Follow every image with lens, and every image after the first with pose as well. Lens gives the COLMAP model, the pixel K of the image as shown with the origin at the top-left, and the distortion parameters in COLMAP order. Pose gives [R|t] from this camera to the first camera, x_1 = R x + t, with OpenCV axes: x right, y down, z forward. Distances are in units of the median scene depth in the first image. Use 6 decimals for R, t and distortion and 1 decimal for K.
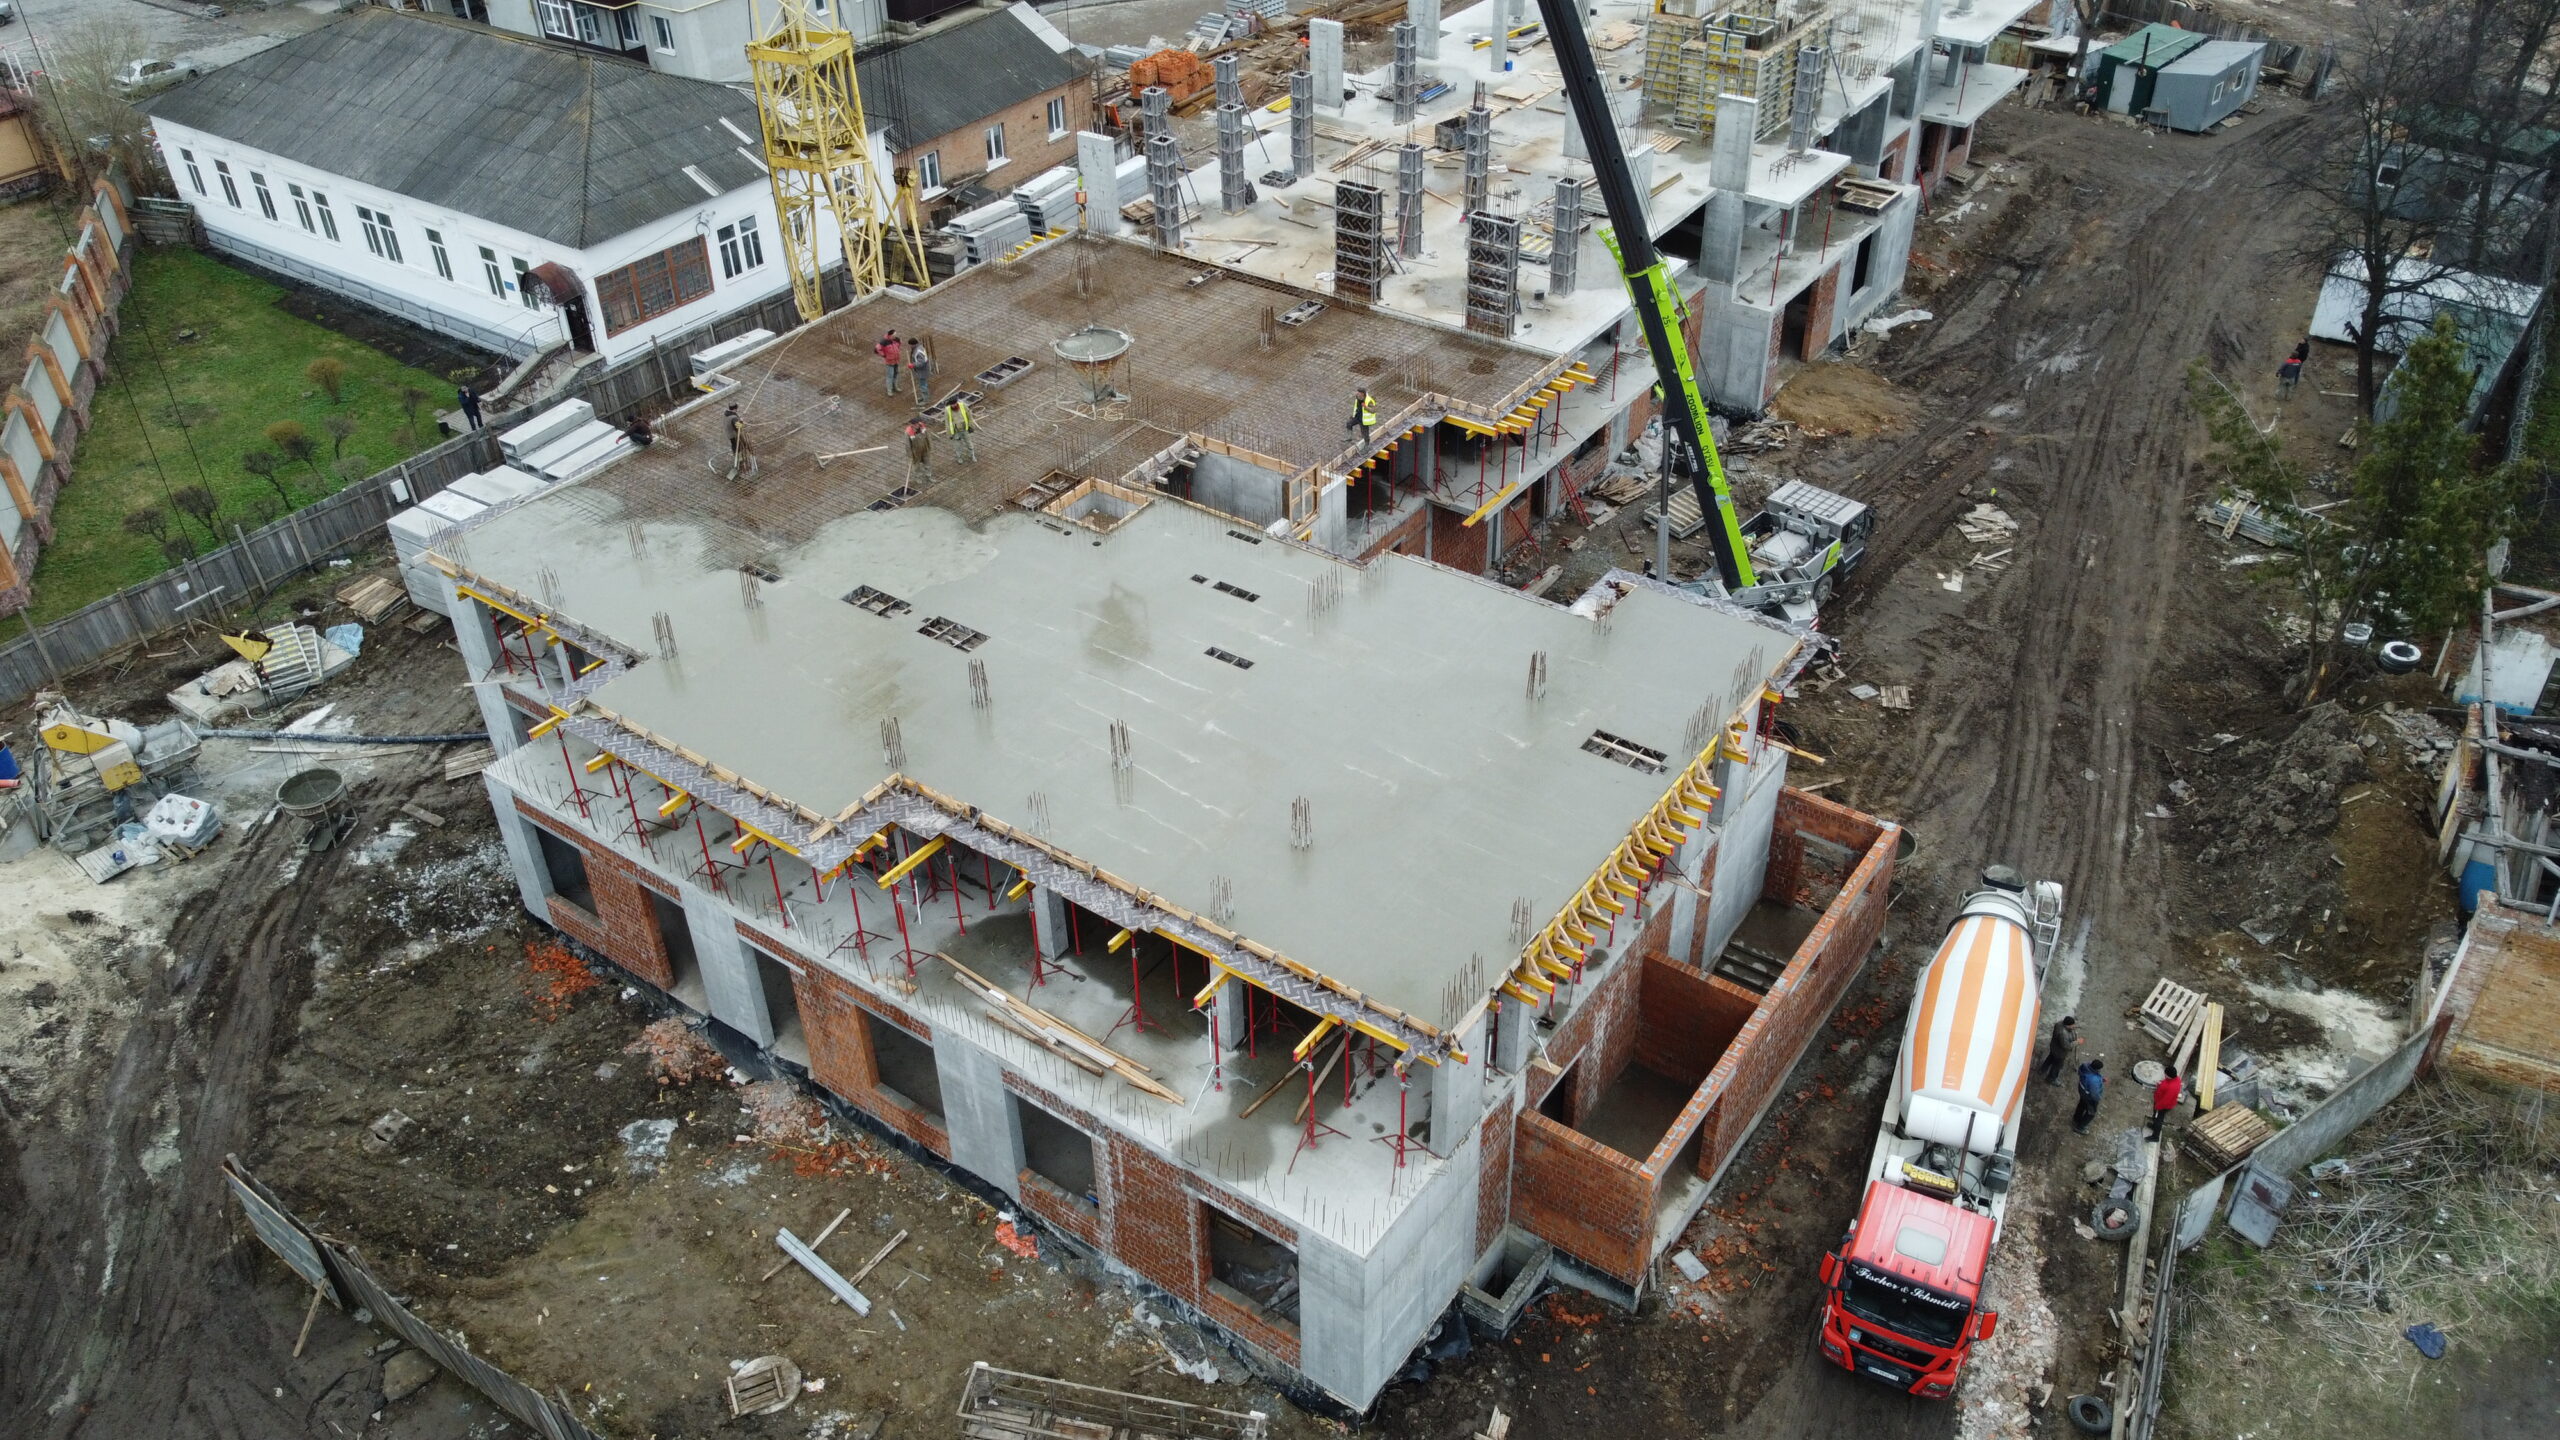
lens RADIAL K [[1939.5, 0, 1281.7], [0, 1939.5, 714.3], [0, 0, 1]] dist [0.001074, -0.005203]
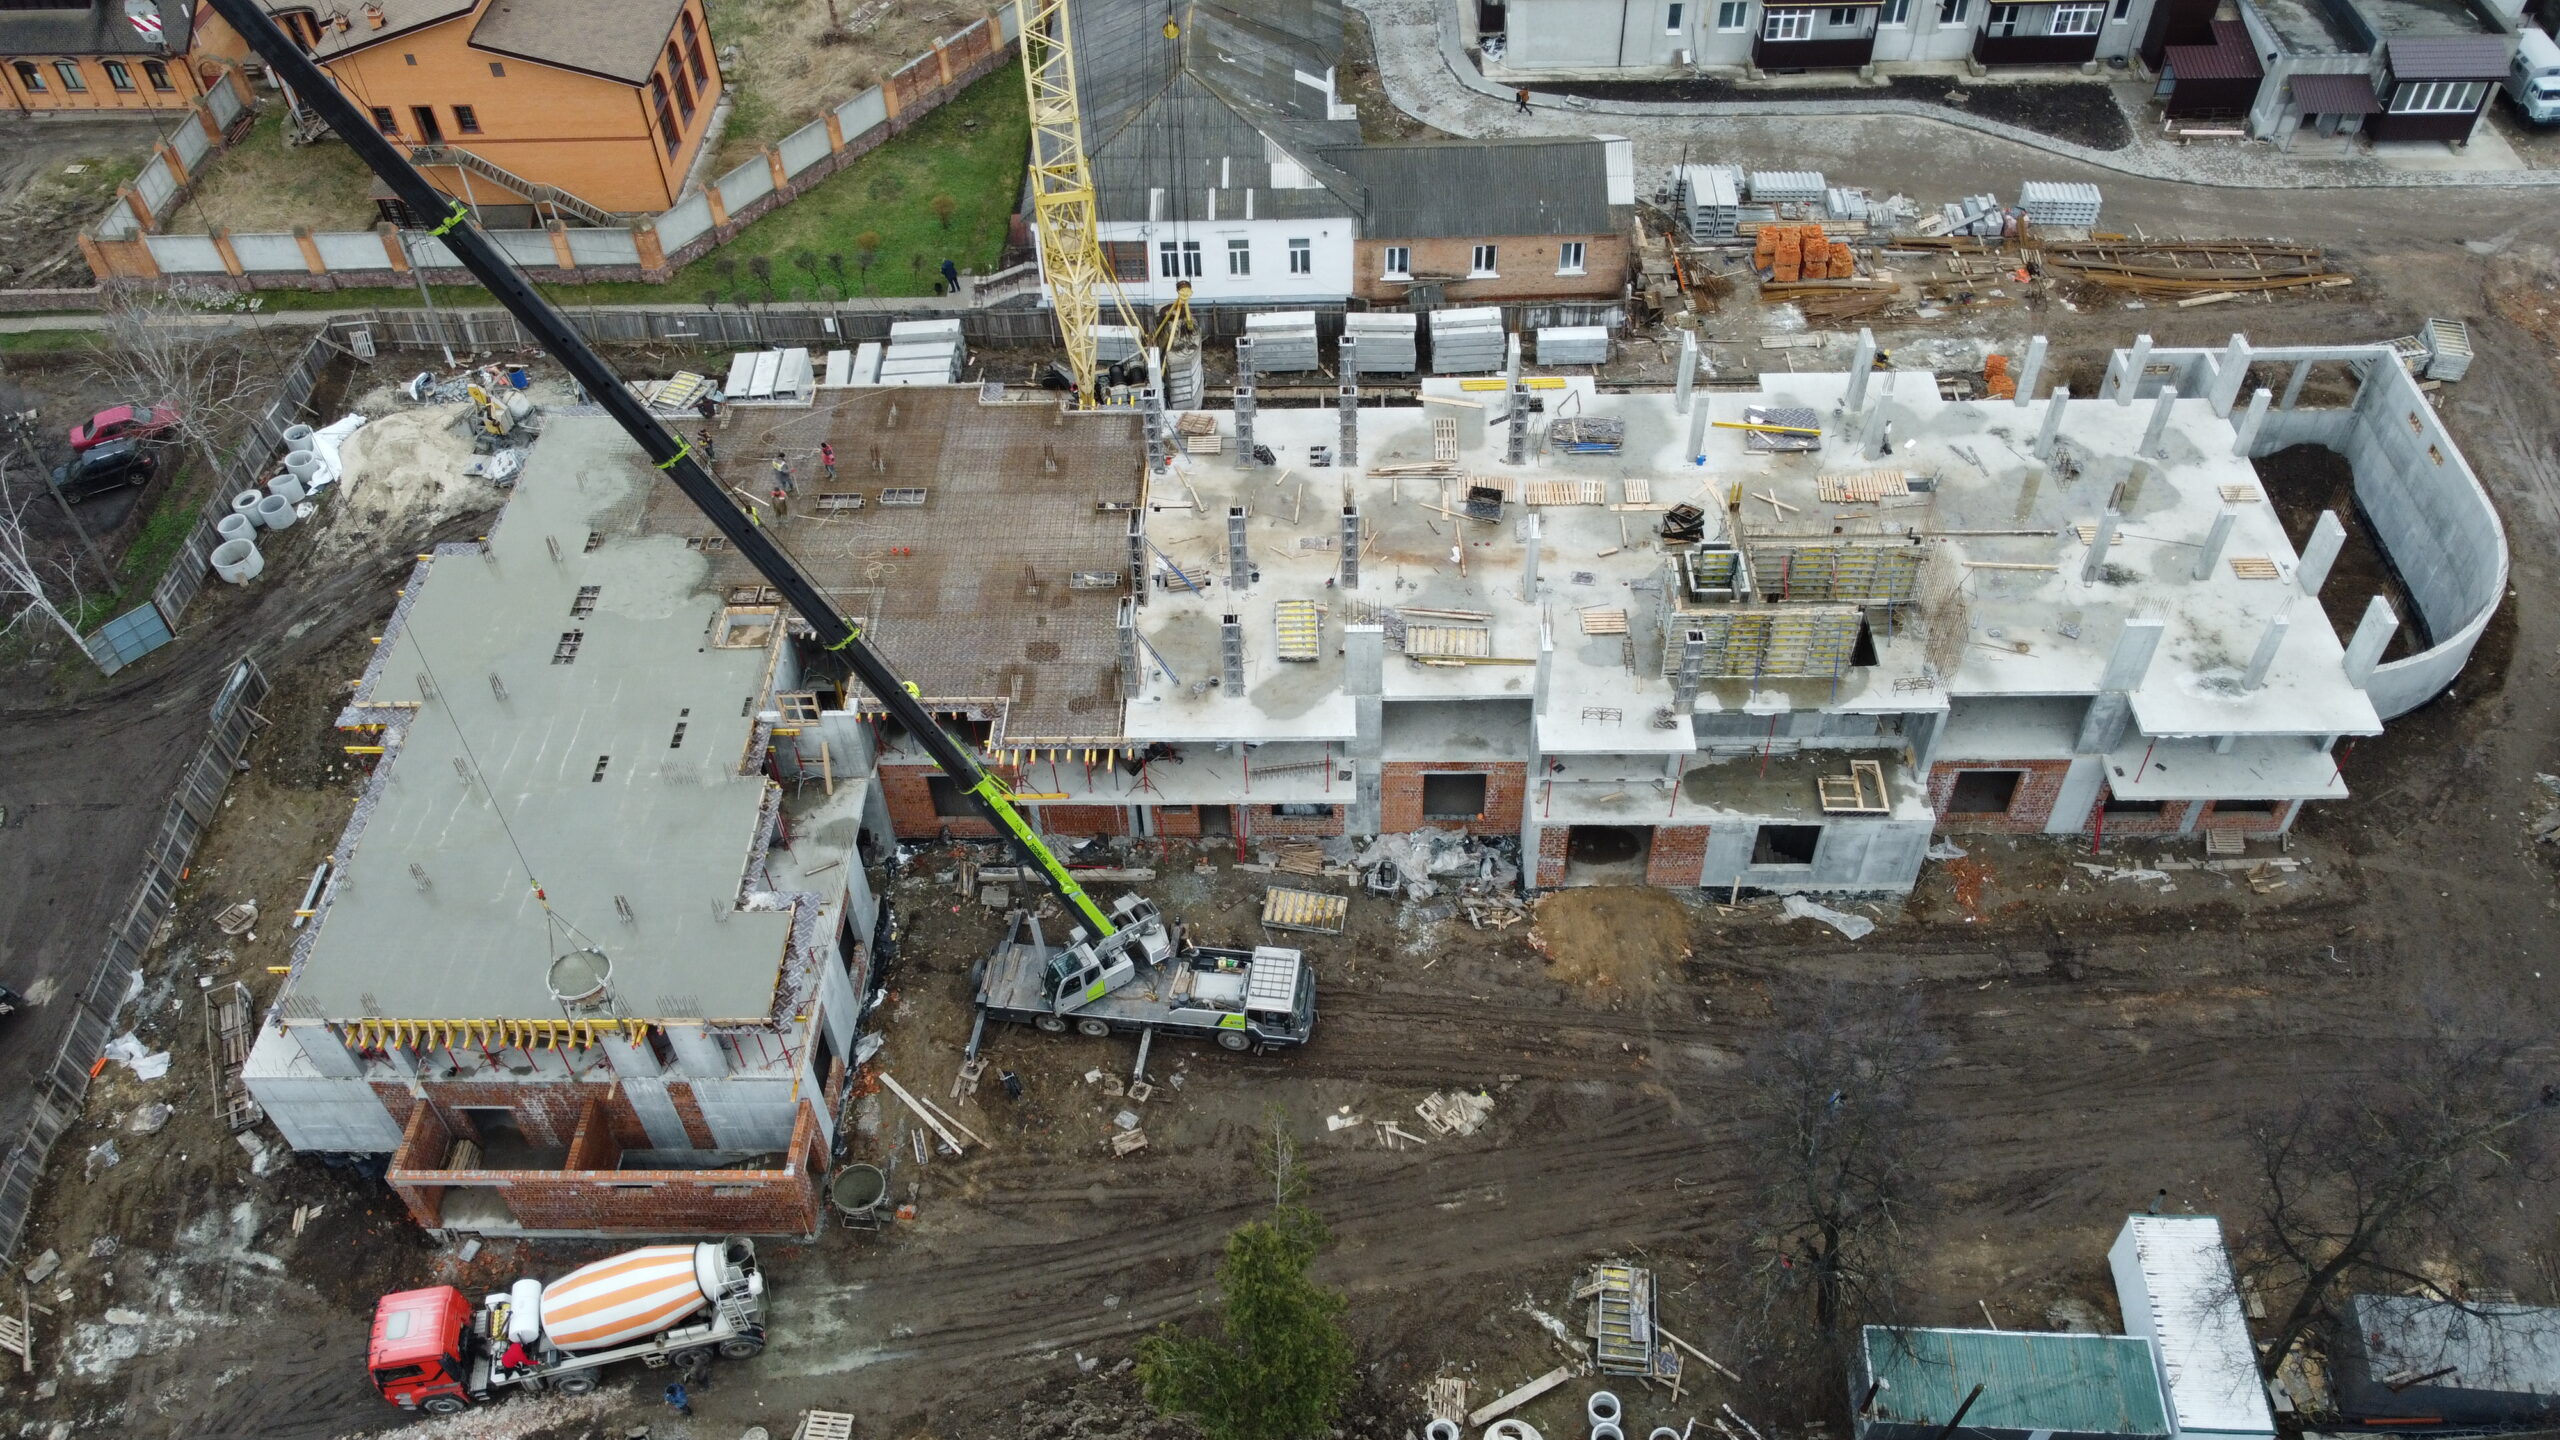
lens RADIAL K [[1939.5, 0, 1286.5], [0, 1939.5, 718.5], [0, 0, 1]] dist [0.001074, -0.005203]
pose [[0.565616, 0.604242, -0.561222, 0.654913], [-0.467837, 0.795541, 0.385023, -0.530592], [0.679122, 0.044785, 0.732658, 0.146761]]
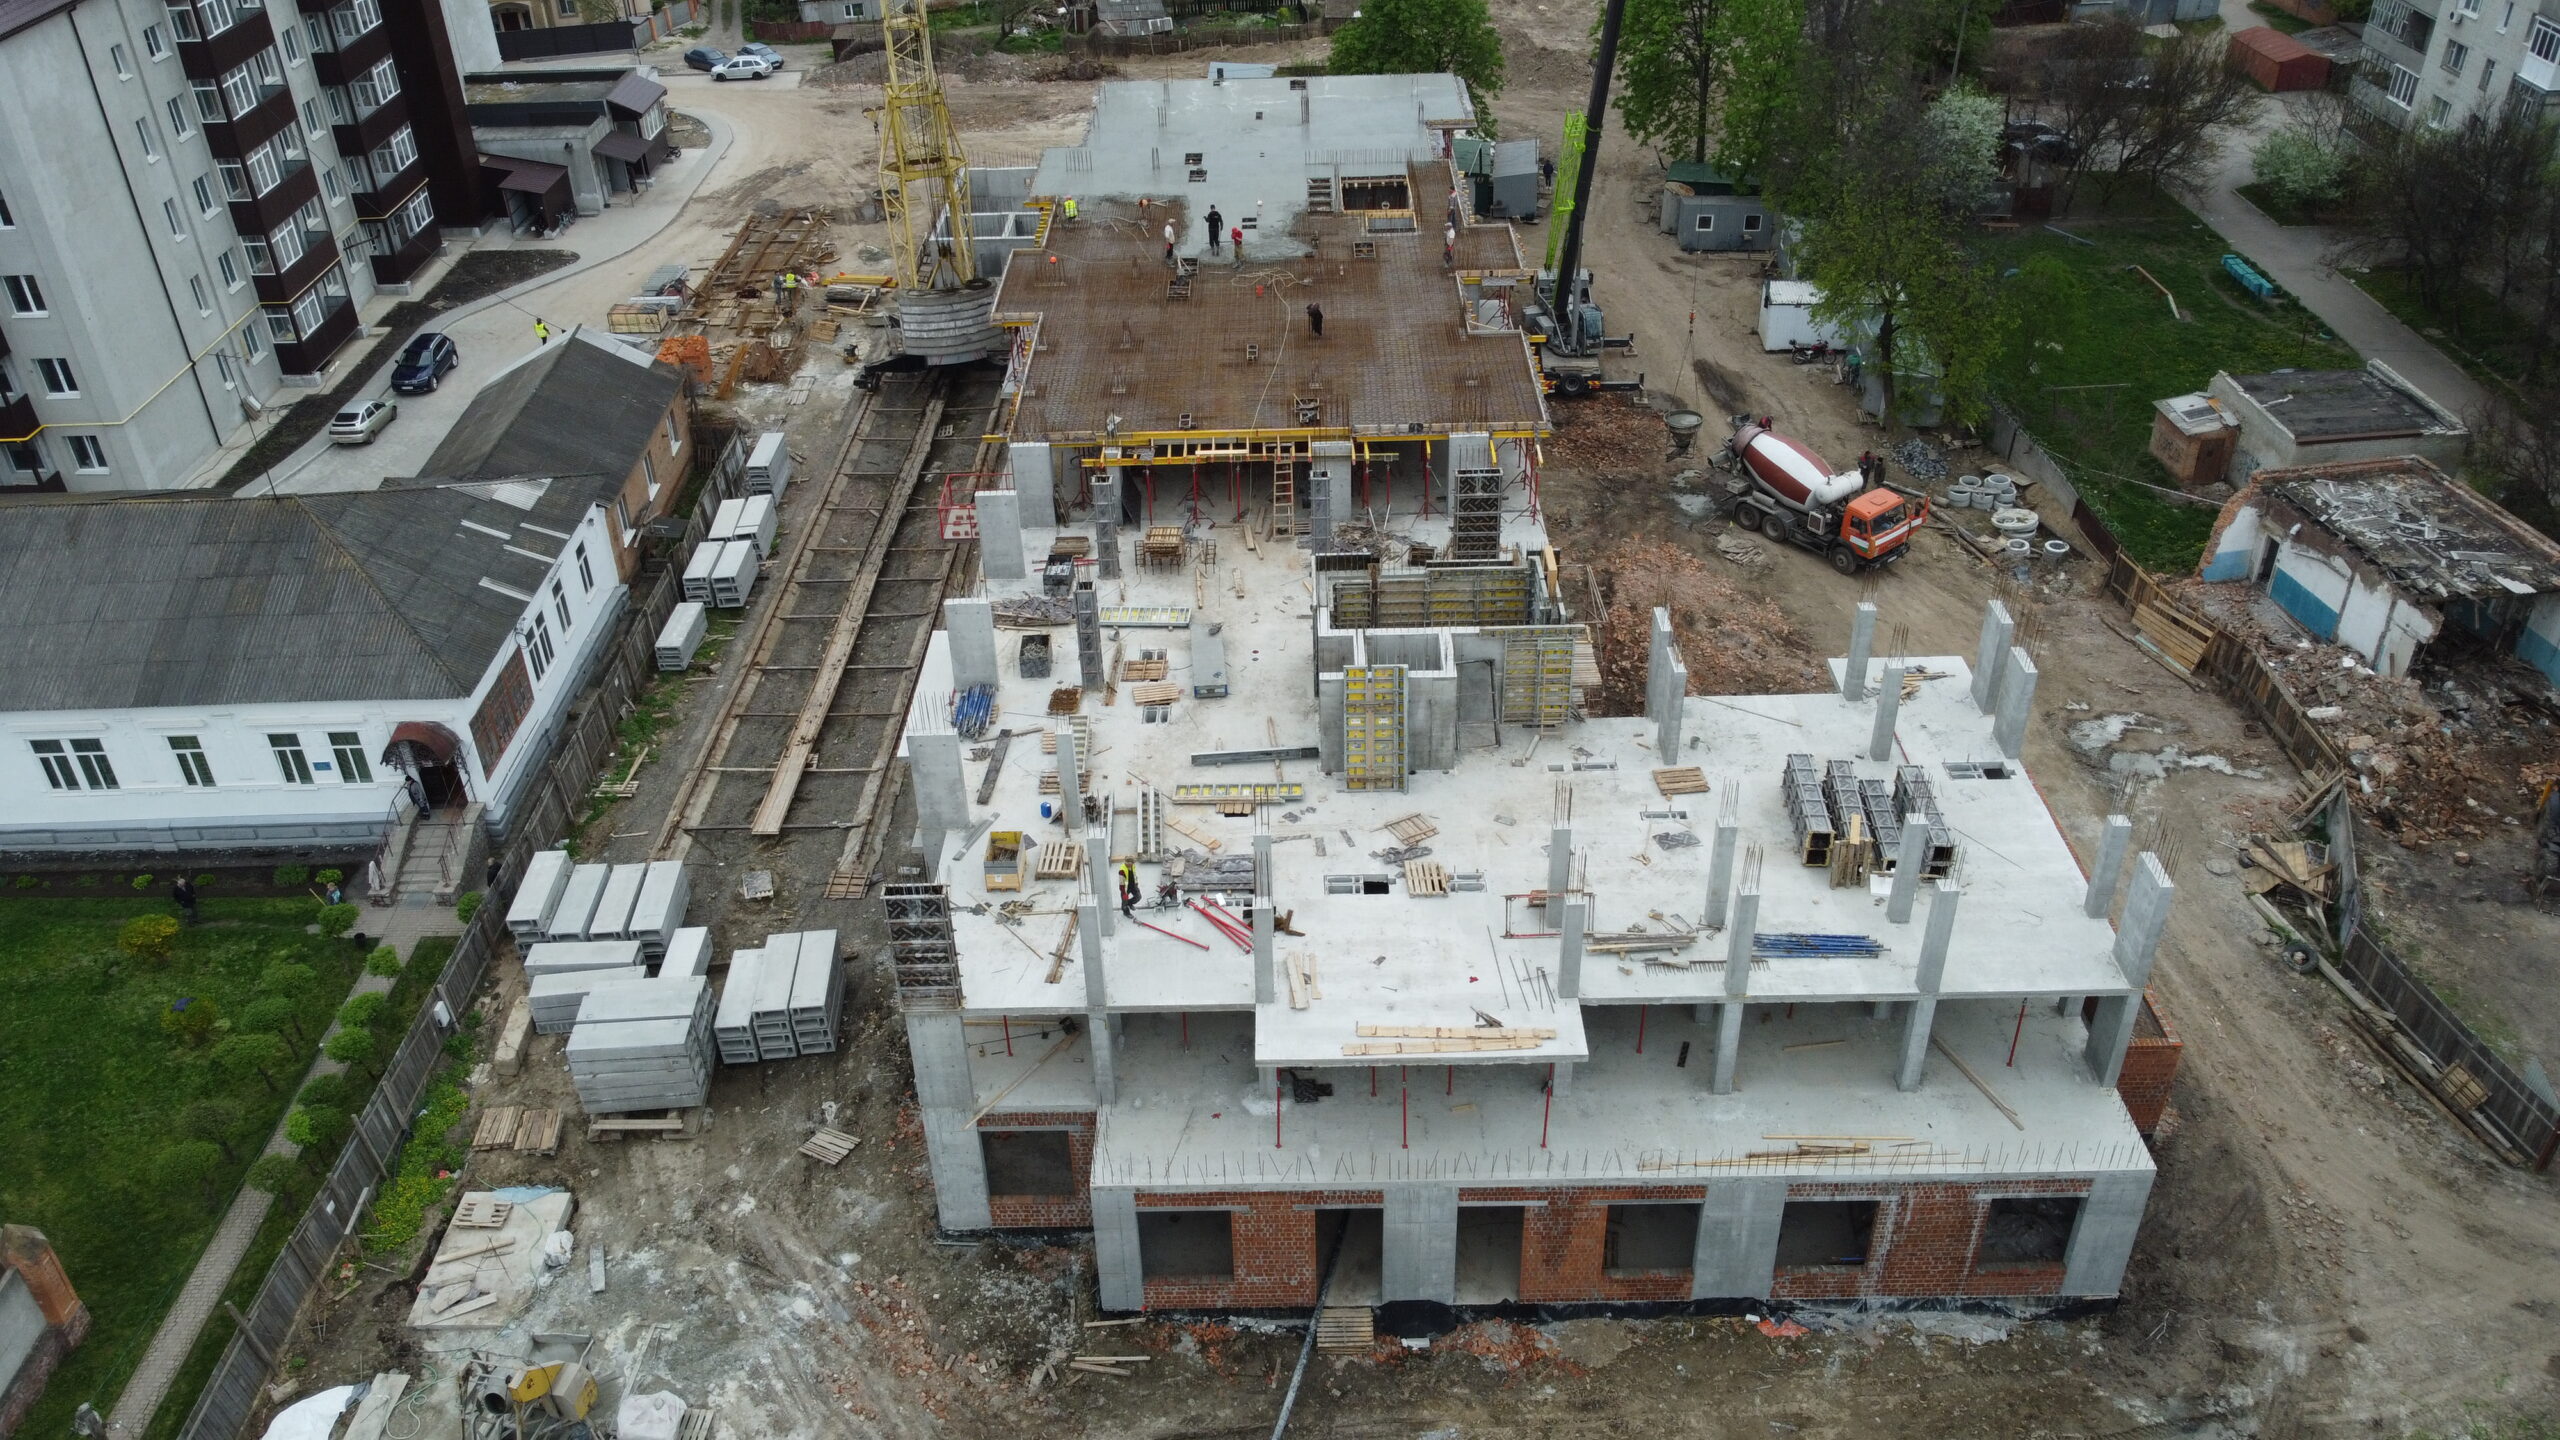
lens RADIAL K [[1939.5, 0, 1277.4], [0, 1939.5, 711.1], [0, 0, 1]] dist [0.001074, -0.005203]
pose [[0.814025, -0.317608, 0.486301, -0.463310], [0.344276, 0.938161, 0.036435, -0.127191], [-0.467801, 0.137763, 0.873031, 0.031301]]
